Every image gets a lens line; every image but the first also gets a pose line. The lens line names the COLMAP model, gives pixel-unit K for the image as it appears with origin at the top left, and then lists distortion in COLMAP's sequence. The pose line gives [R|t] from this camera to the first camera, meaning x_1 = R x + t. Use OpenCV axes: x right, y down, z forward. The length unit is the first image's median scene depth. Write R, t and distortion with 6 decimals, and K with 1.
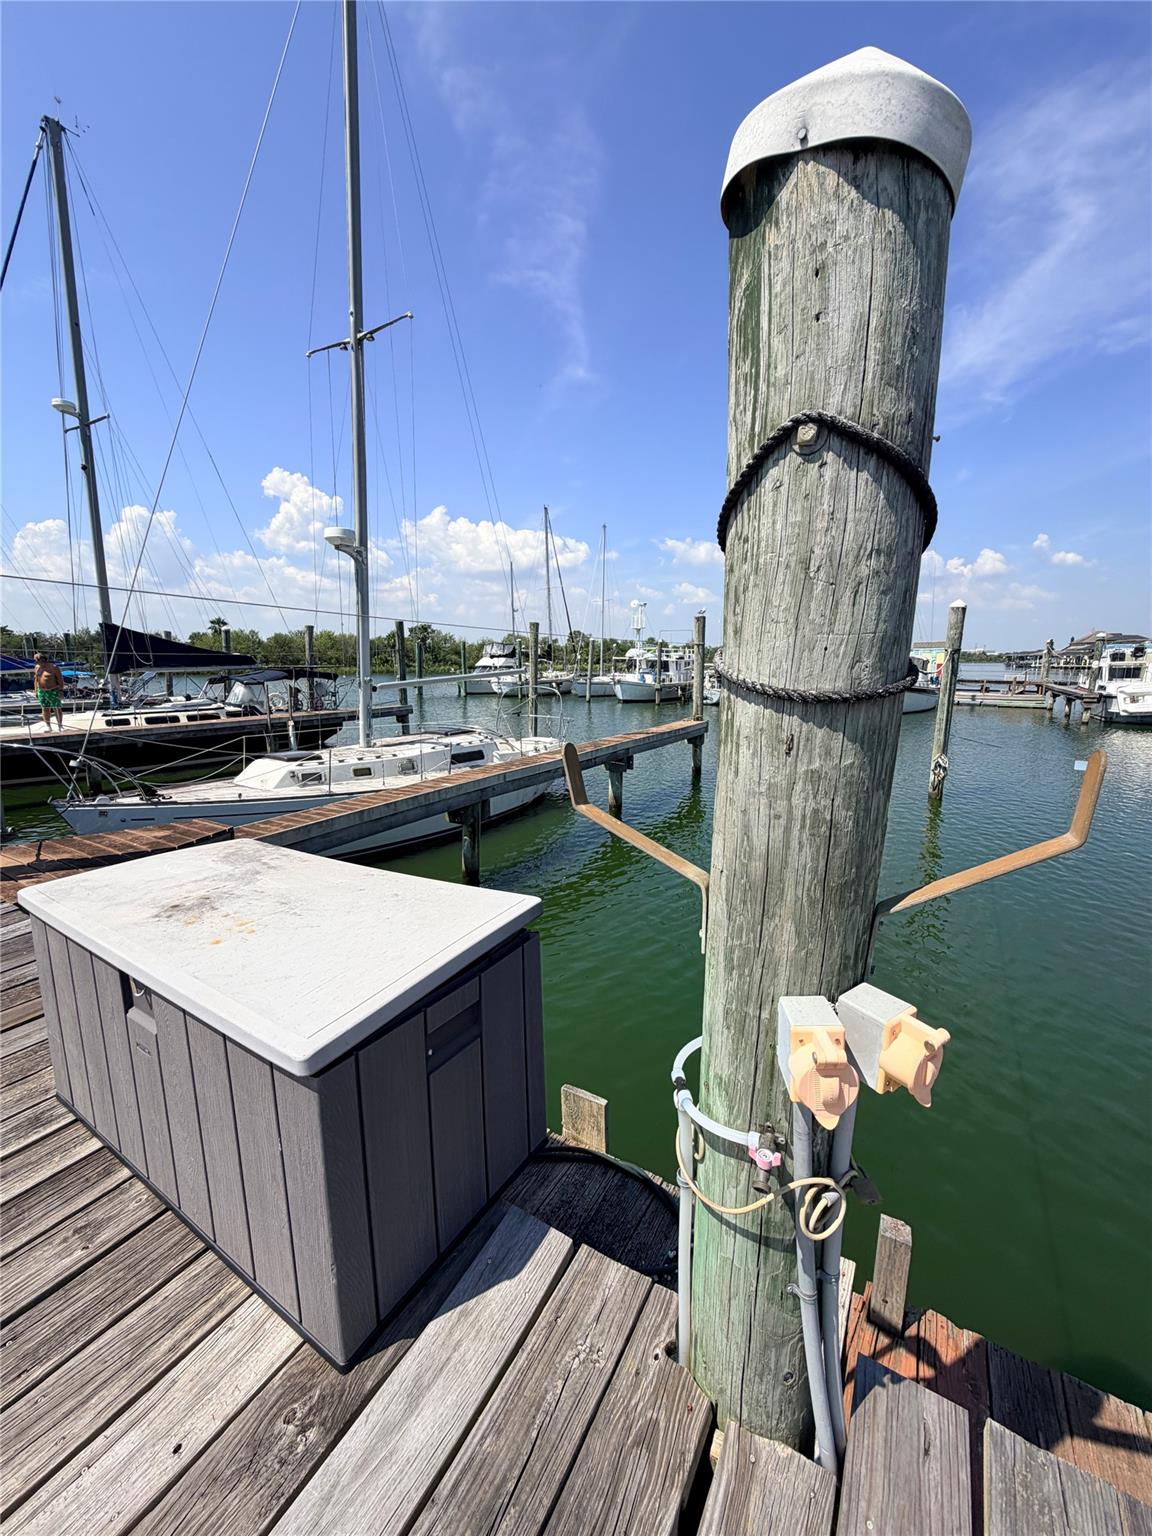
lens RADIAL K [[606.6, 0, 585.7], [0, 606.6, 766.6], [0, 0, 1]] dist [-0.001840, 0.005165]
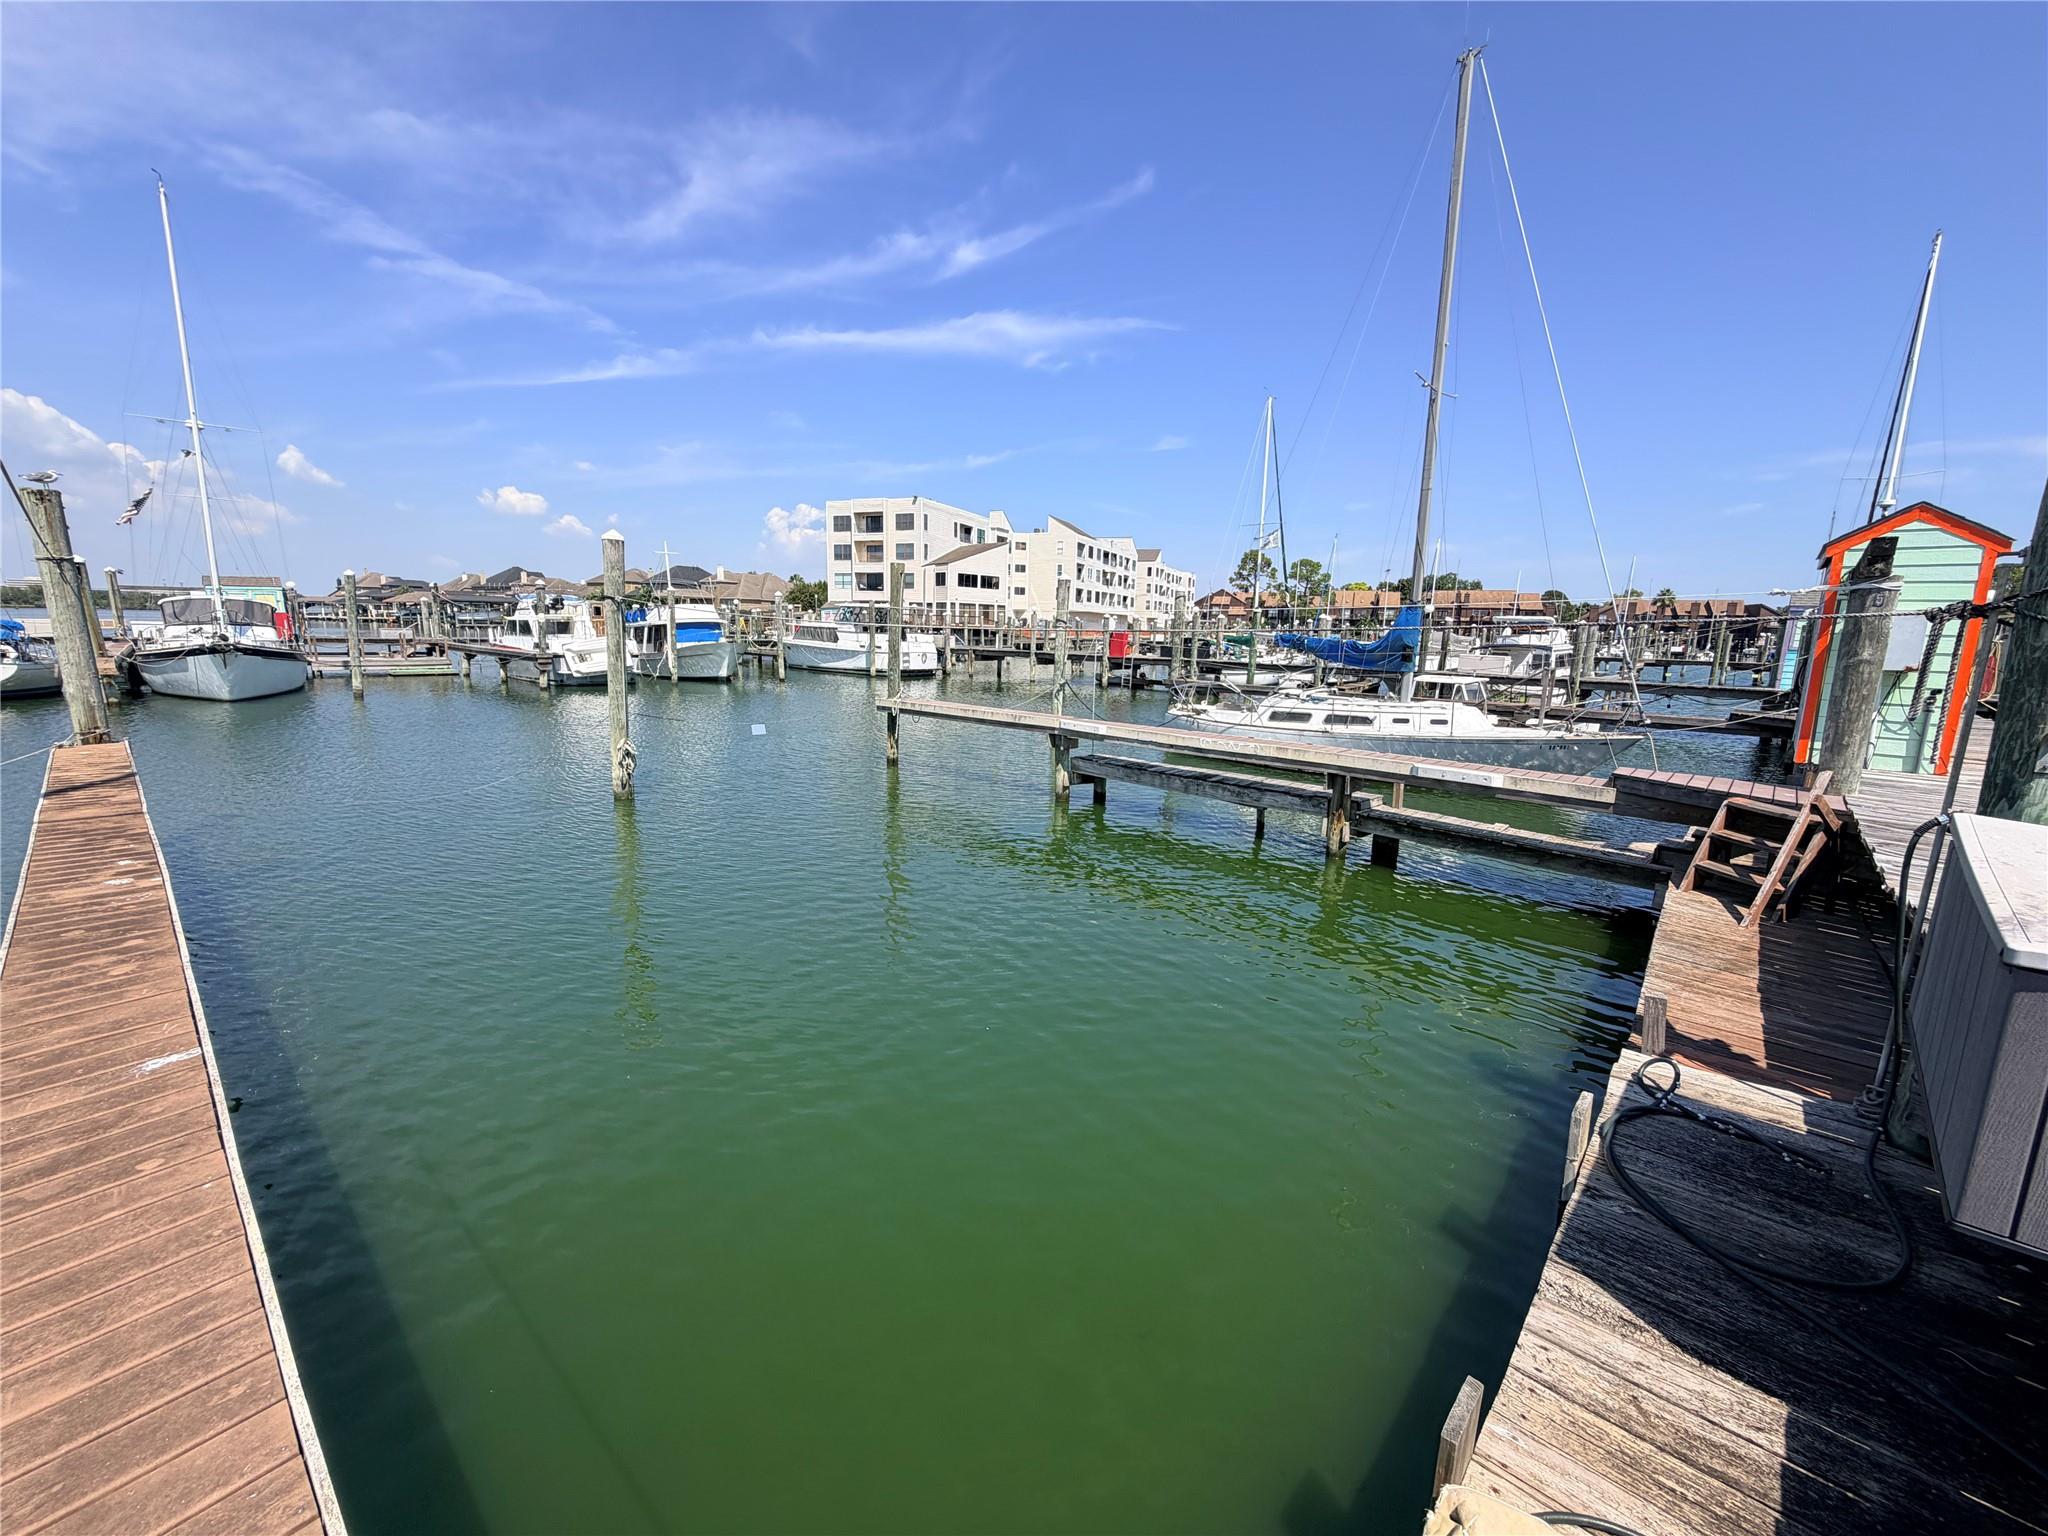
lens RADIAL K [[826.5, 0, 967.5], [0, 826.5, 777.9], [0, 0, 1]] dist [0.002232, 0.000546]
pose [[0.230611, -0.173373, 0.957476, -0.358843], [0.149561, 0.978621, 0.141179, -0.058952], [-0.961483, 0.110644, 0.251611, 0.412834]]
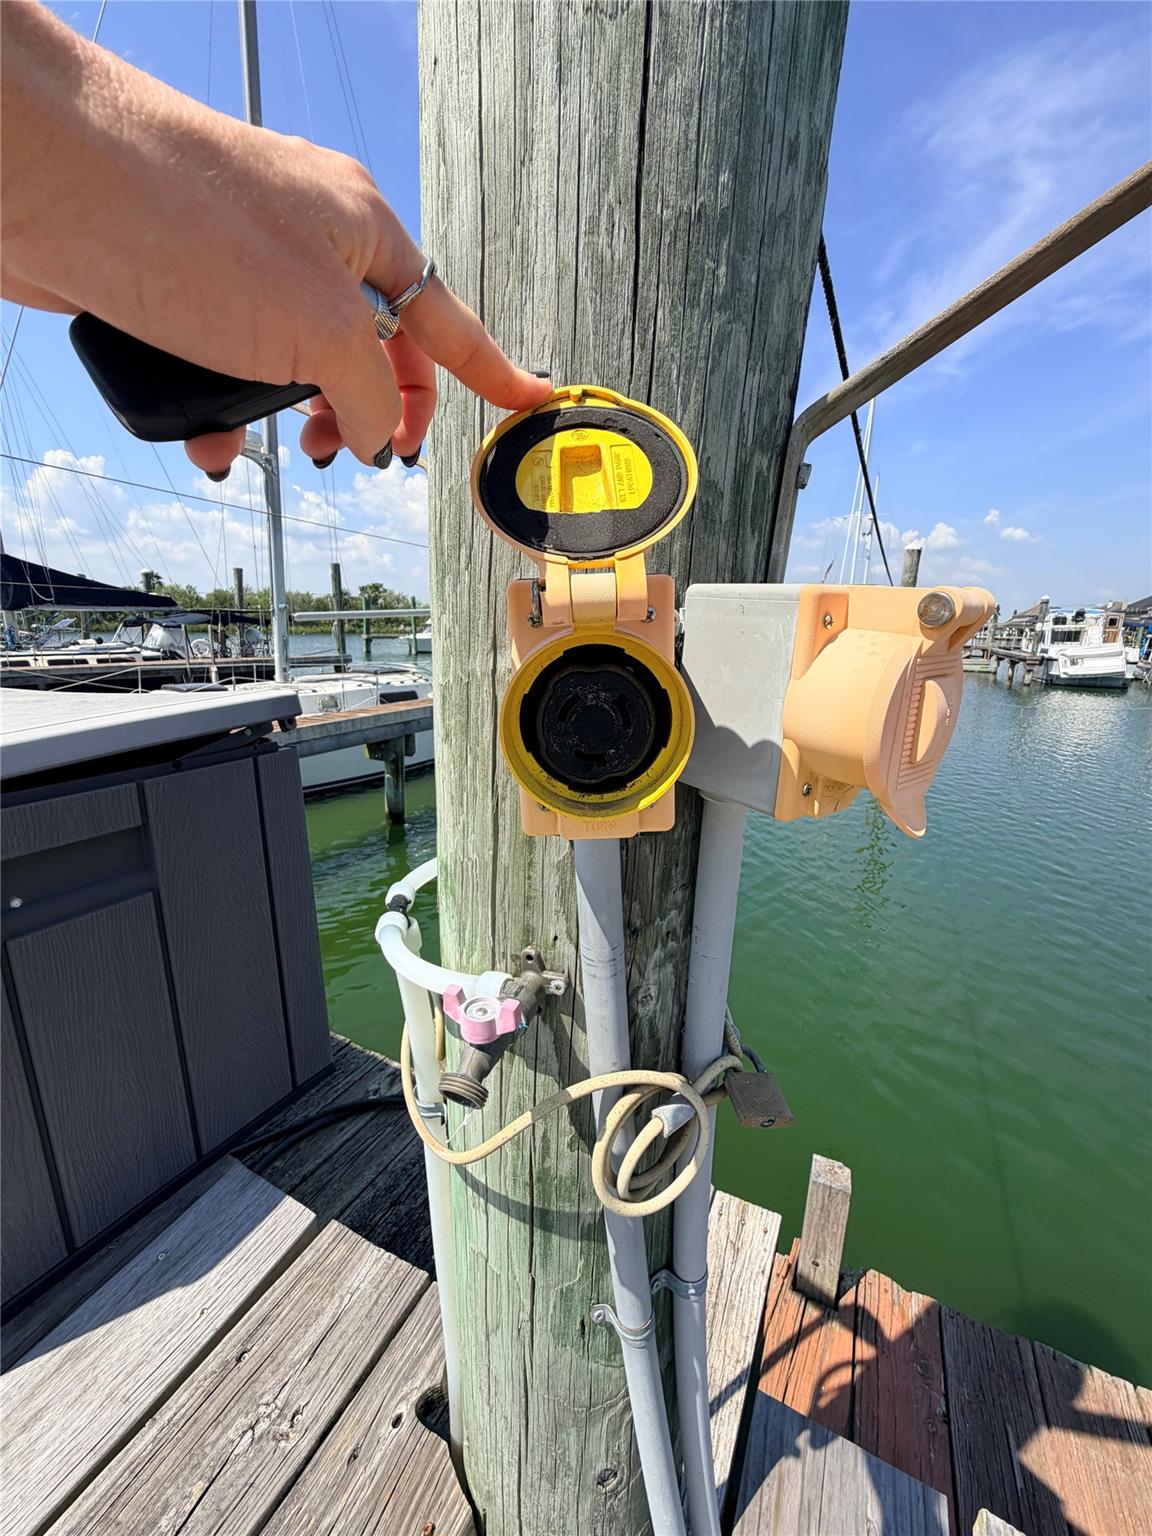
lens RADIAL K [[605.8, 0, 579.7], [0, 605.8, 761.7], [0, 0, 1]] dist [0.001664, 0.002294]
pose [[0.998260, 0.002221, 0.058924, 0.024361], [-0.004933, 0.998933, 0.045928, 0.034604], [-0.058759, -0.046139, 0.997205, 0.046364]]
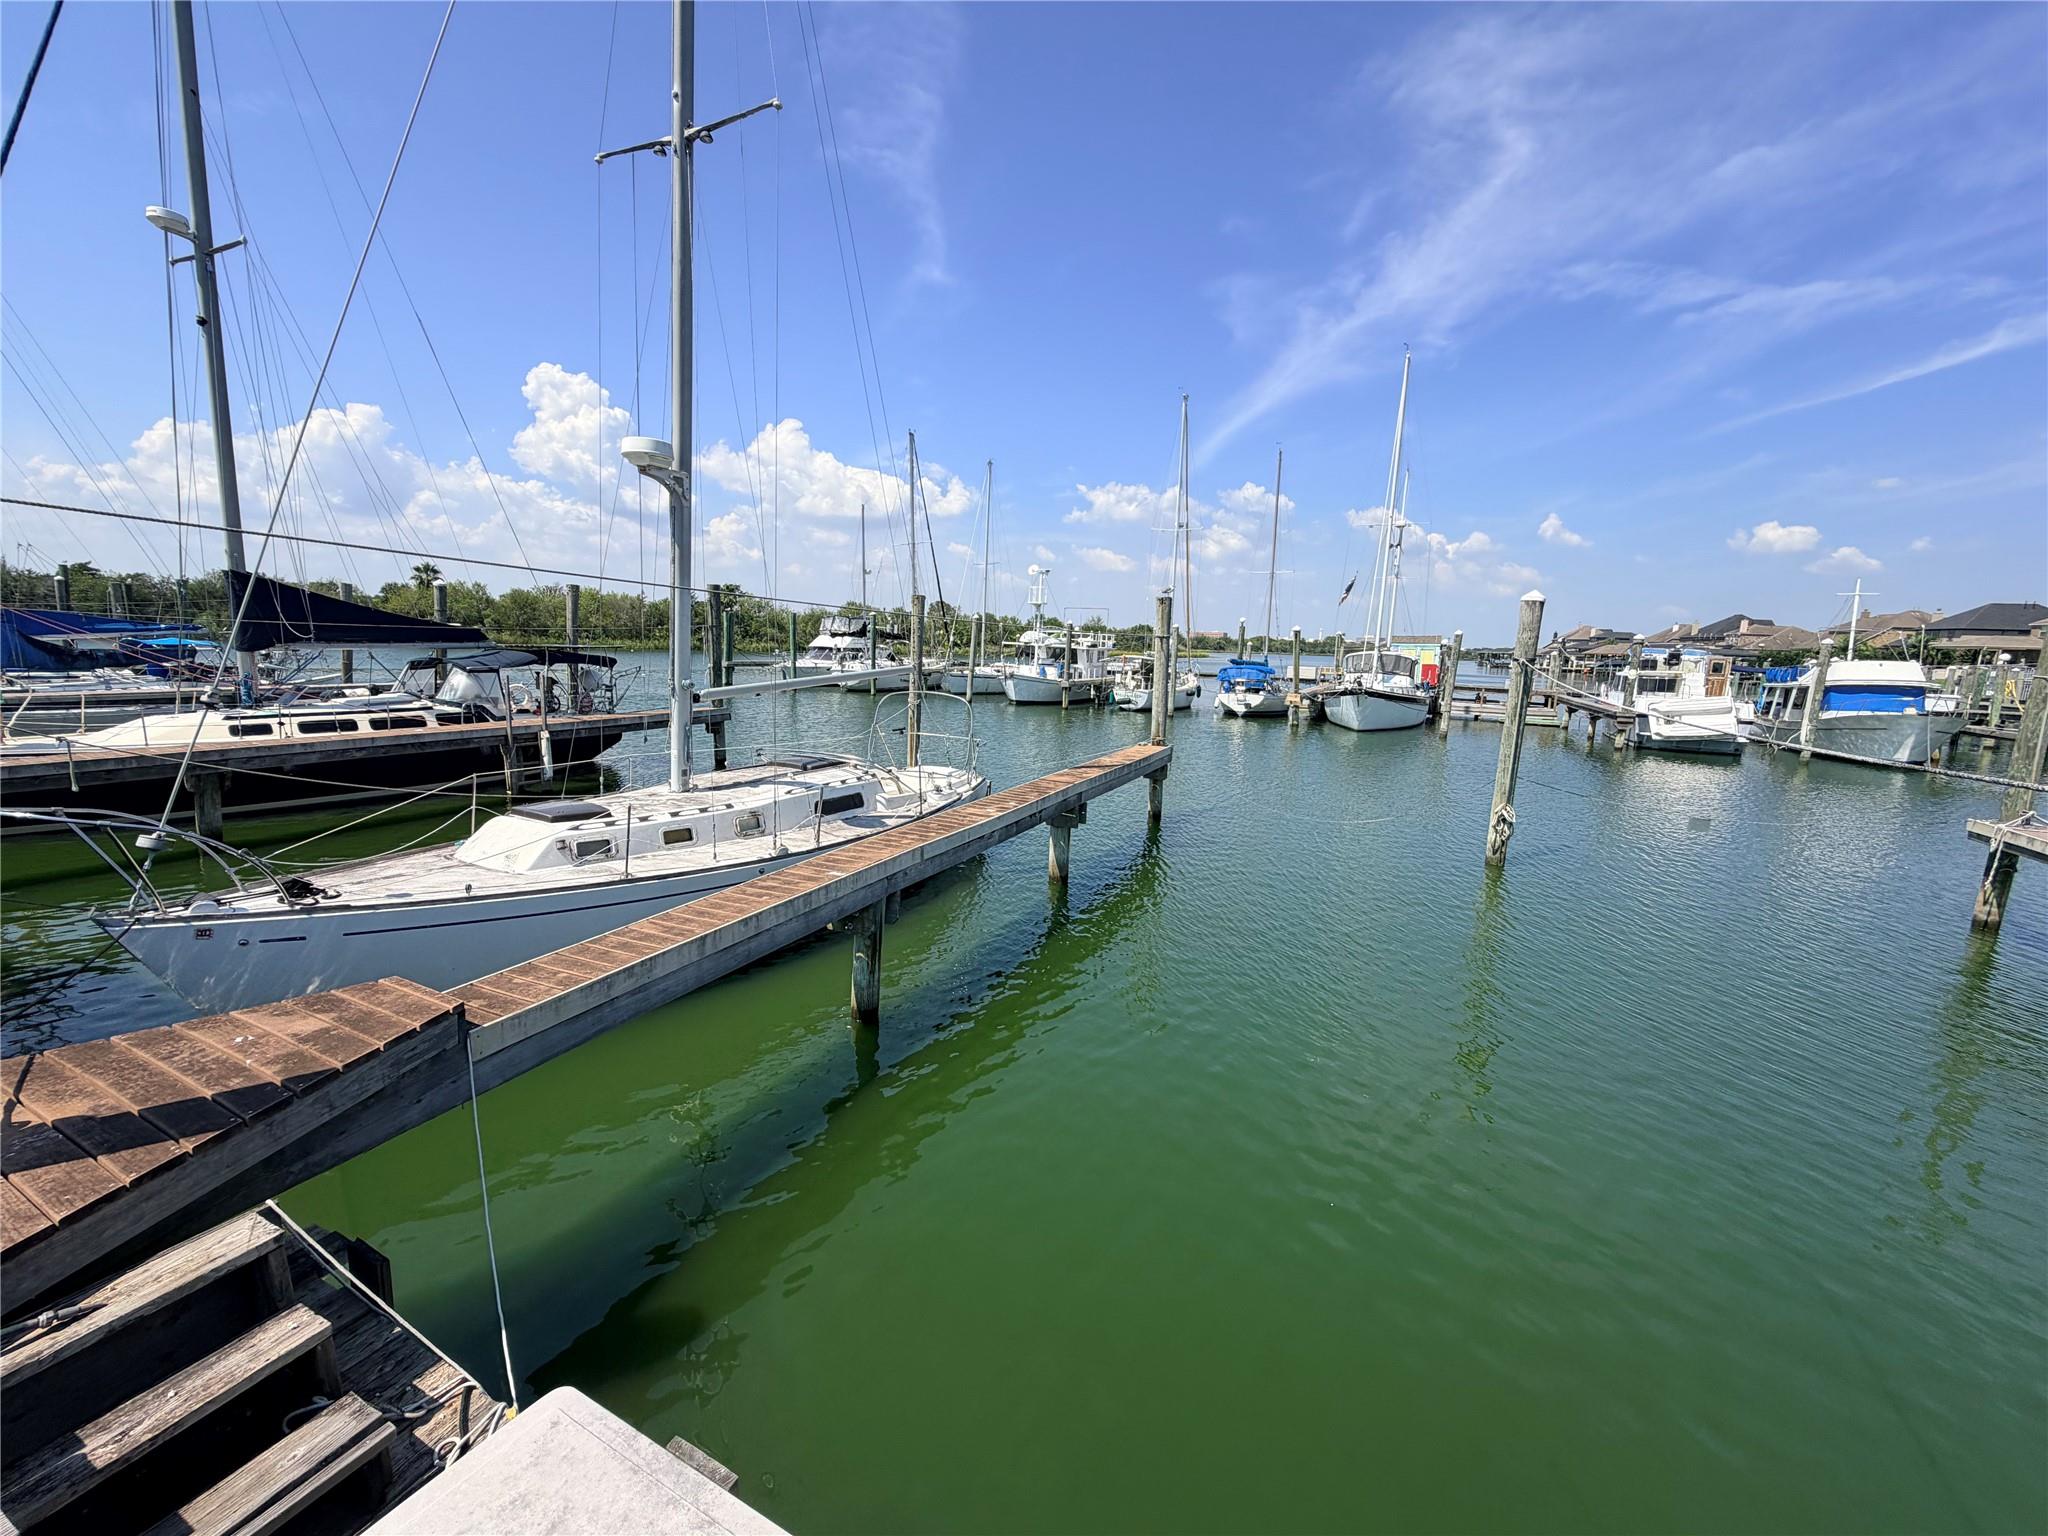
lens RADIAL K [[807.7, 0, 1034.7], [0, 807.7, 774.2], [0, 0, 1]] dist [0.001664, 0.002294]
pose [[0.994127, 0.015884, 0.107046, -0.072010], [-0.014729, 0.999825, -0.011573, -0.036734], [-0.107211, 0.009928, 0.994187, 0.106353]]
